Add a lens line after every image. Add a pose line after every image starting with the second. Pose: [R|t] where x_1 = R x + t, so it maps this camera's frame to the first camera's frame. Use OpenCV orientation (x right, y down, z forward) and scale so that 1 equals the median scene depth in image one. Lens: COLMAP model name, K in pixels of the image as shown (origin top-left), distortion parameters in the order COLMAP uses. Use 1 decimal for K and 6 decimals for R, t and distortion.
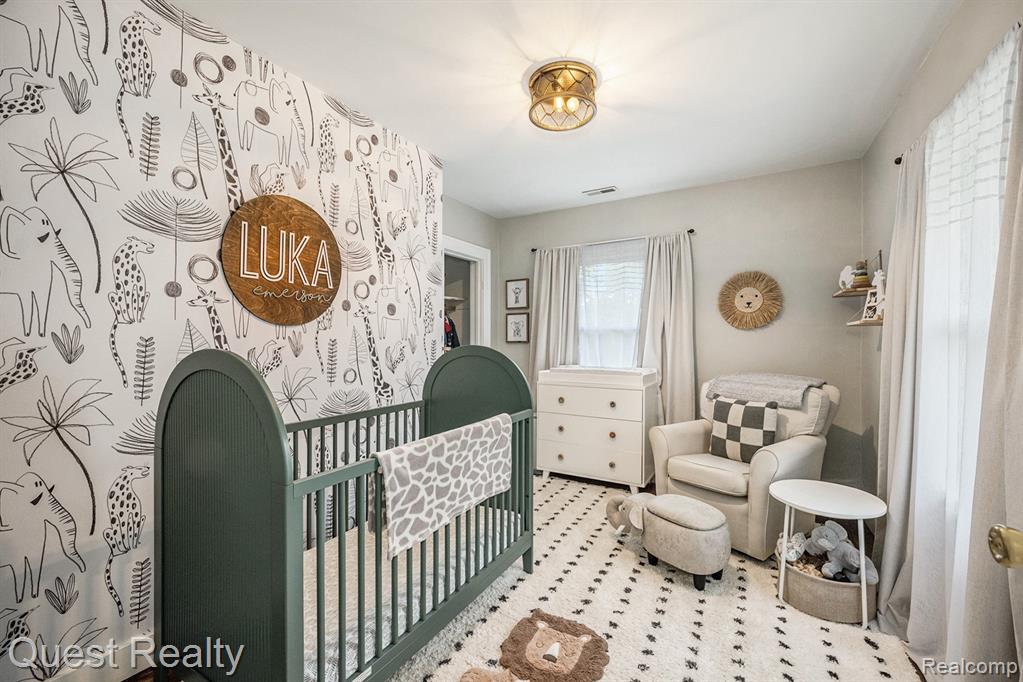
lens RADIAL K [[426.9, 0, 512.7], [0, 426.9, 350.1], [0, 0, 1]] dist [-0.019058, 0.000256]
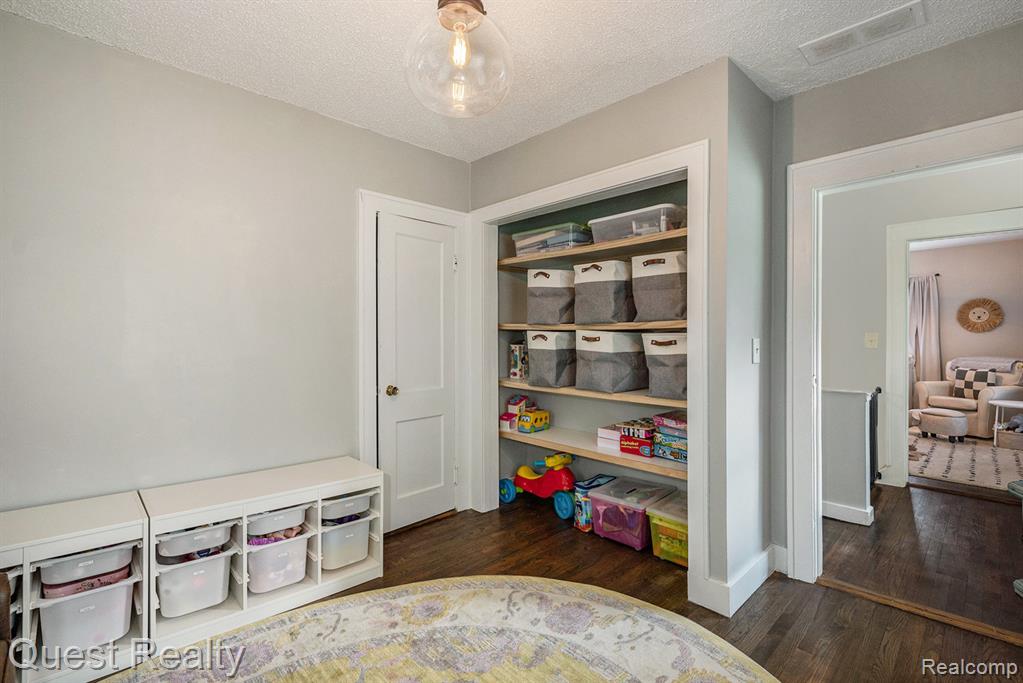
lens RADIAL K [[470.6, 0, 512.5], [0, 470.6, 335.7], [0, 0, 1]] dist [0.009279, -0.000241]
pose [[0.961900, 0.010661, -0.273194, -0.888008], [-0.015124, 0.999784, -0.014236, 0.026606], [0.272983, 0.017826, 0.961854, -1.647092]]
